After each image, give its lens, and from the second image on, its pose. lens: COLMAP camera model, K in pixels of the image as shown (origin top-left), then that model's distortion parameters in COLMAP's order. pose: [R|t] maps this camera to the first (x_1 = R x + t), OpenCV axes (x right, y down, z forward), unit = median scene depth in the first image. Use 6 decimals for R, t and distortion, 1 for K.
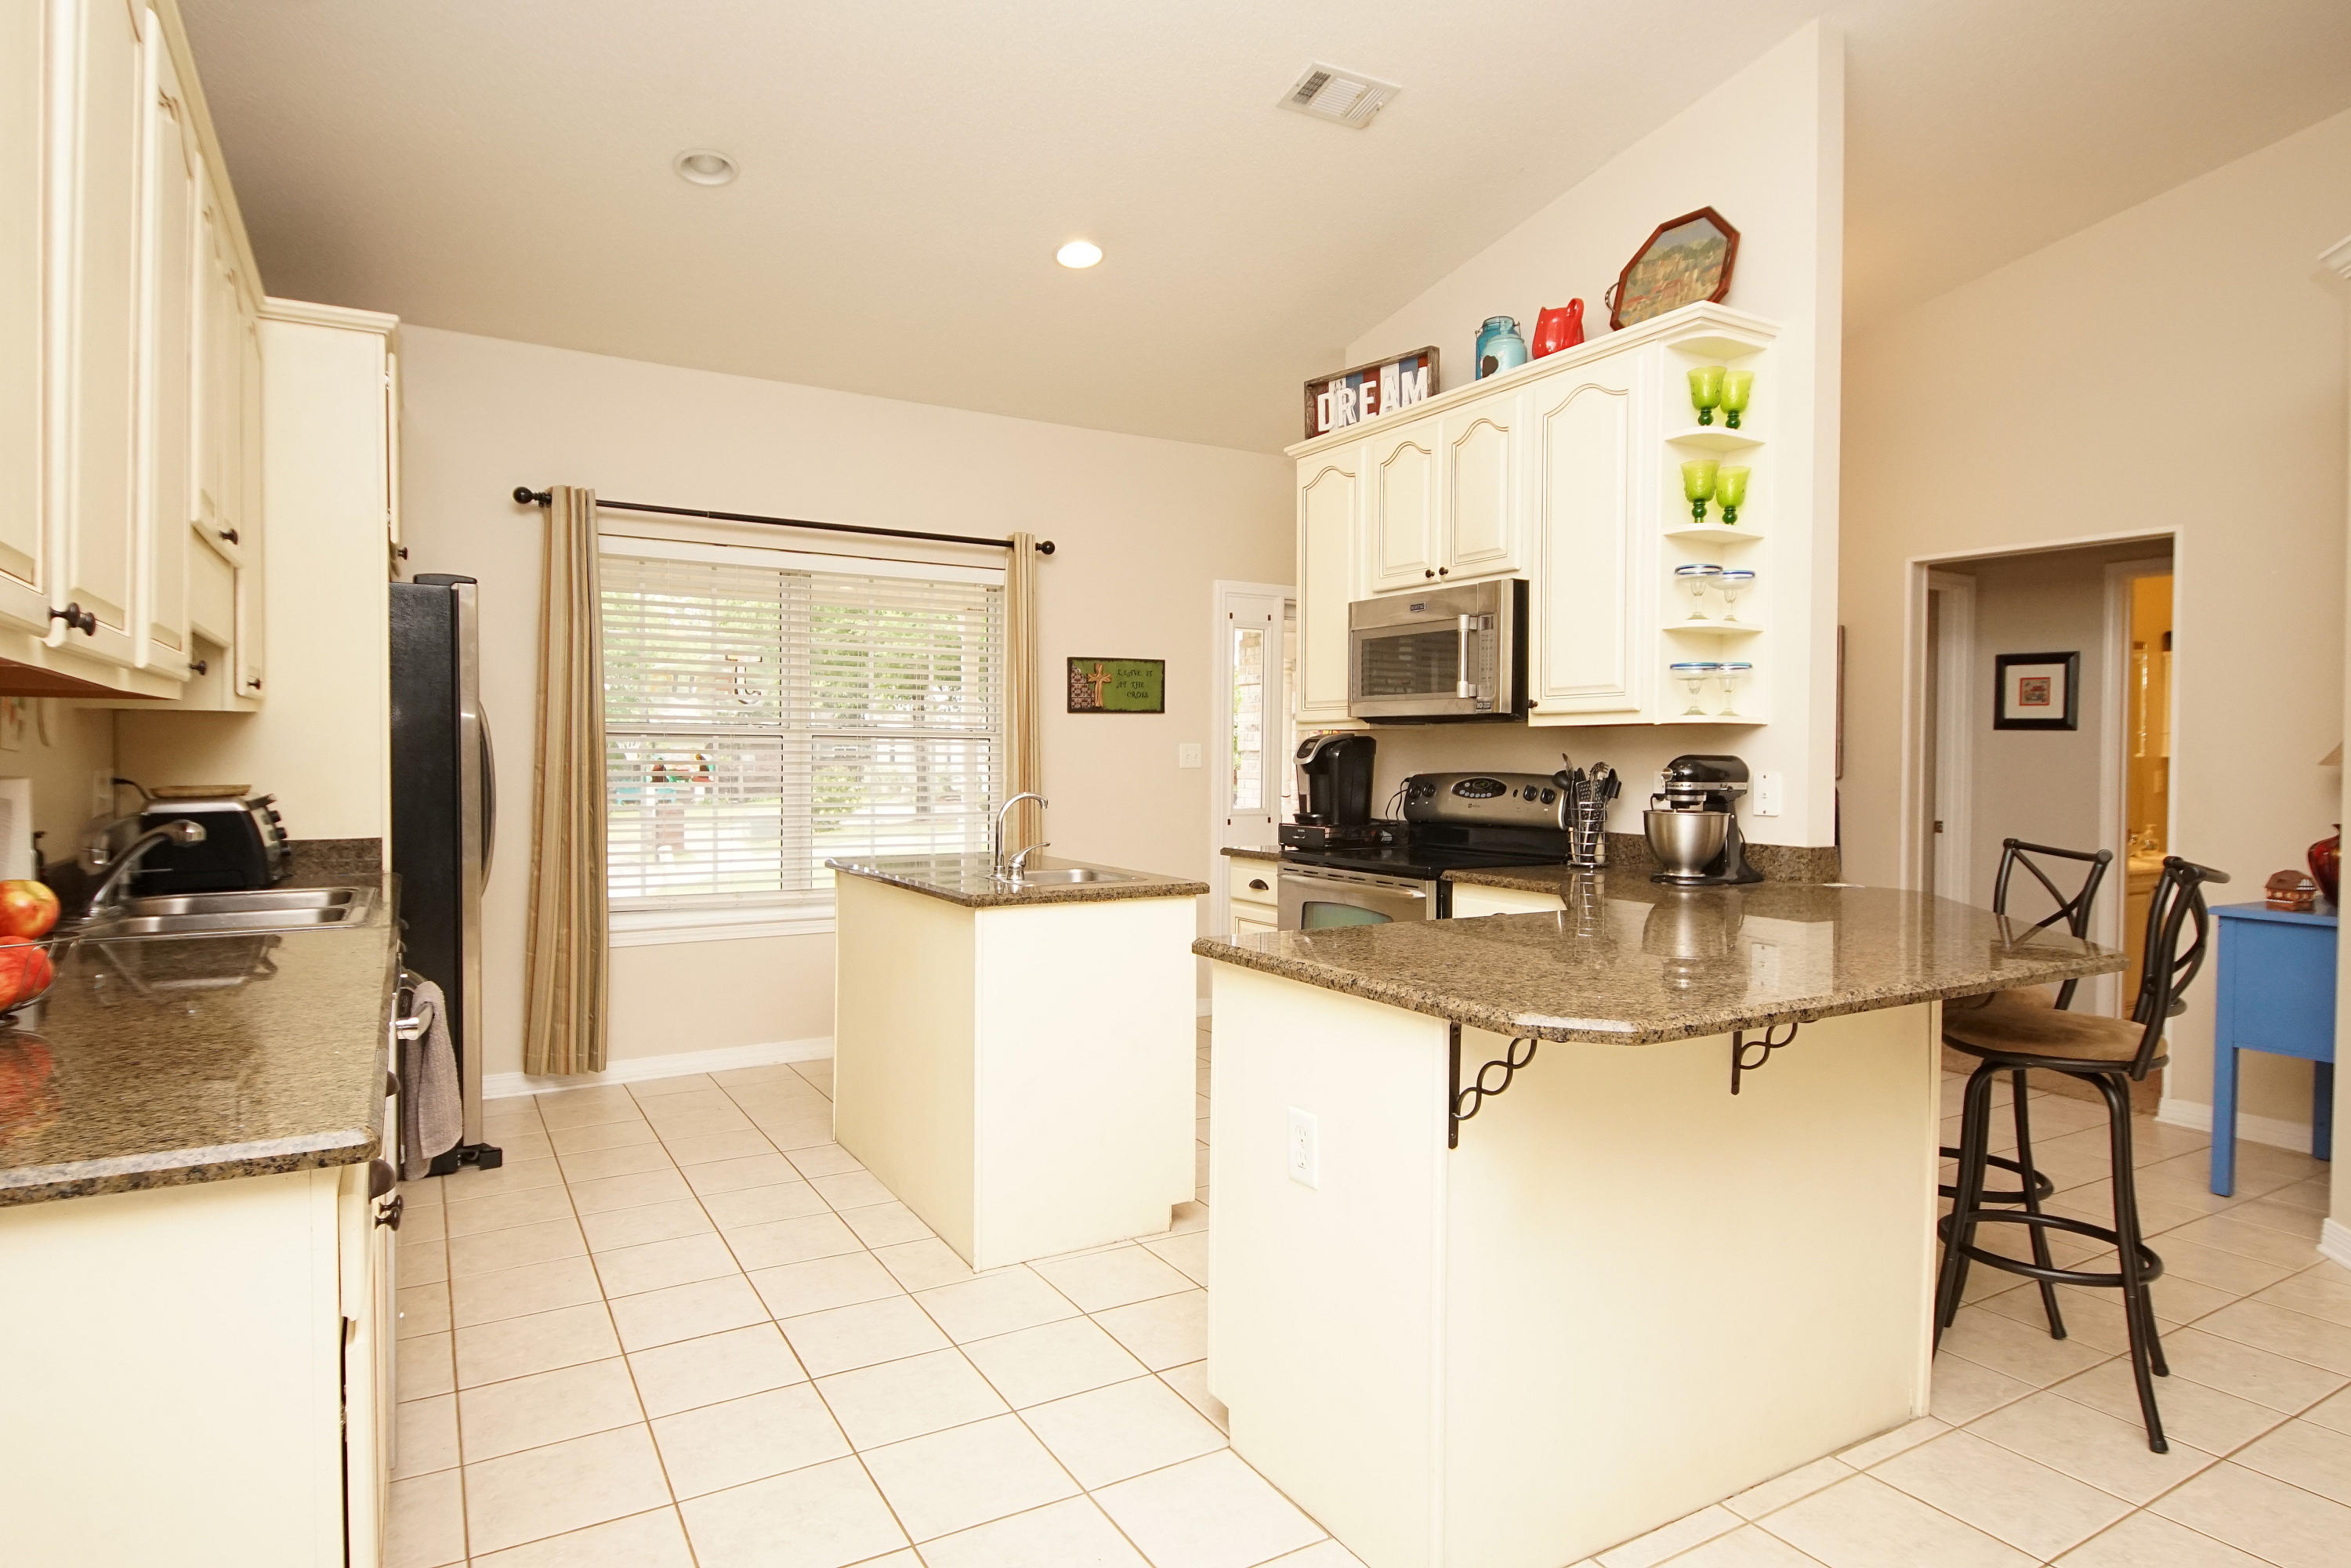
lens RADIAL K [[1287.6, 0, 1157.0], [0, 1287.6, 771.5], [0, 0, 1]] dist [0.040081, -0.037421]
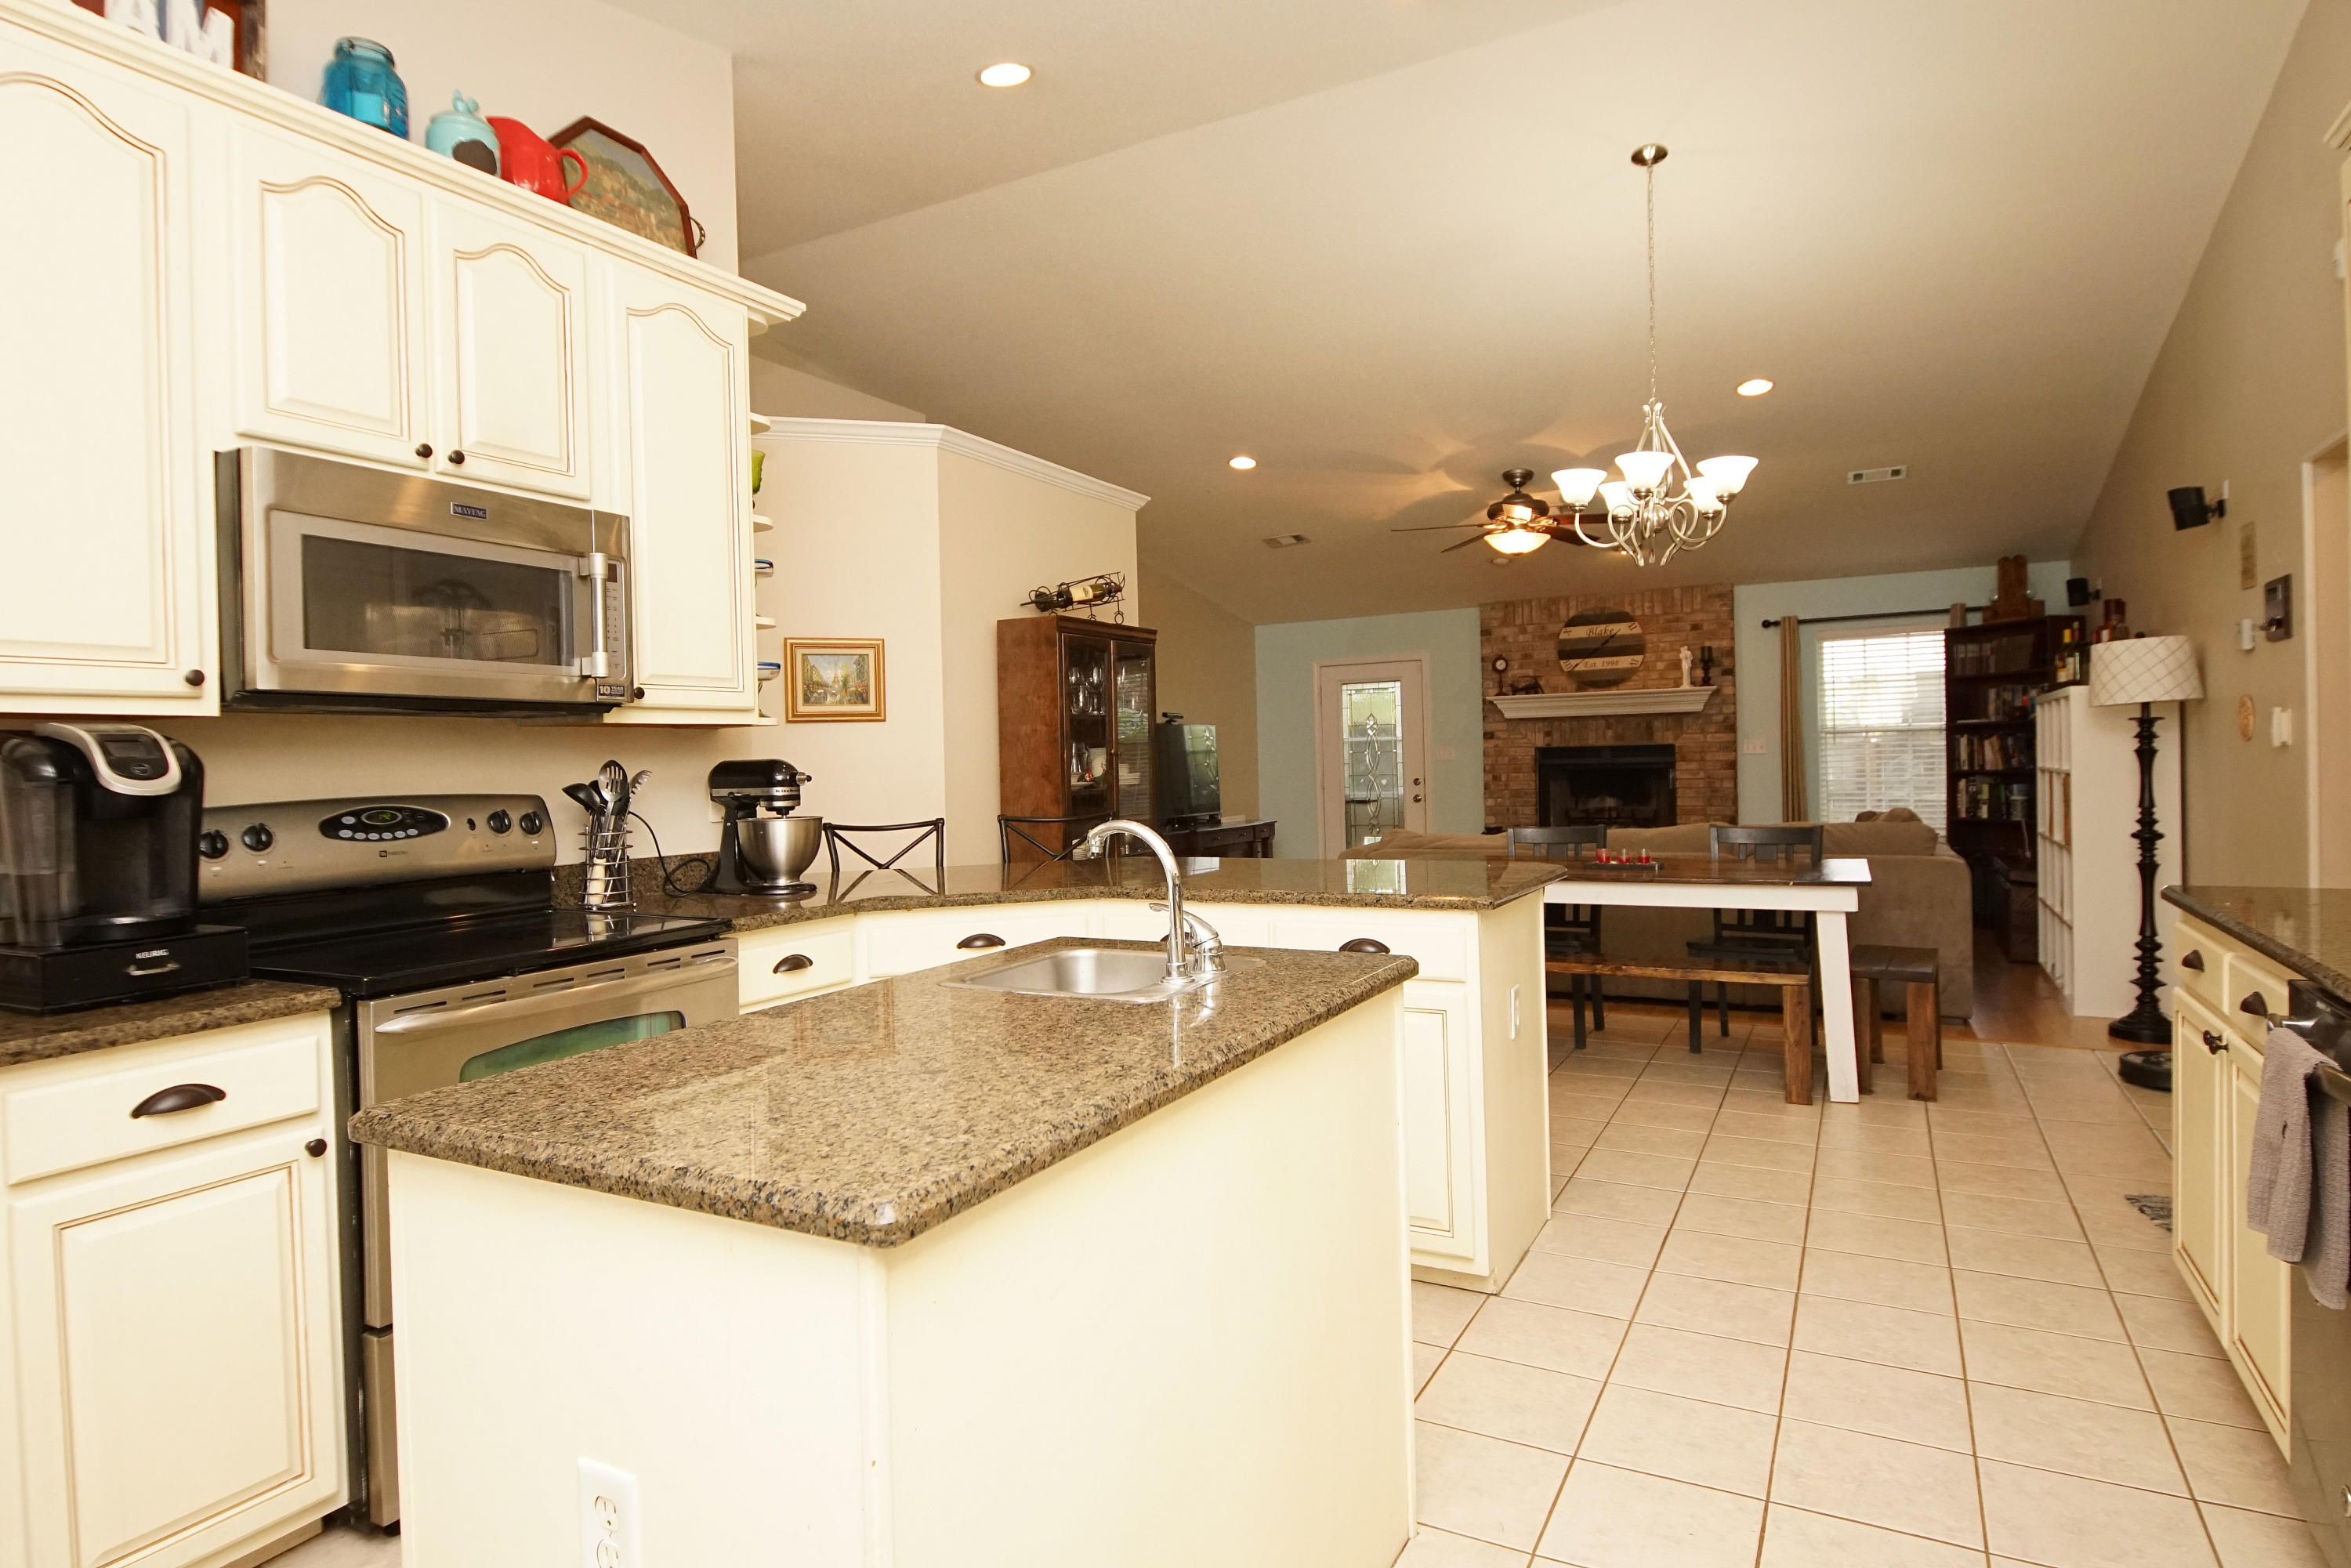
lens RADIAL K [[1287.6, 0, 1157.0], [0, 1287.6, 771.5], [0, 0, 1]] dist [0.040081, -0.037421]
pose [[-0.517966, -0.001912, 0.855399, -0.412975], [0.033728, 0.999174, 0.022657, -0.011538], [-0.854736, 0.040587, -0.517474, 0.933552]]
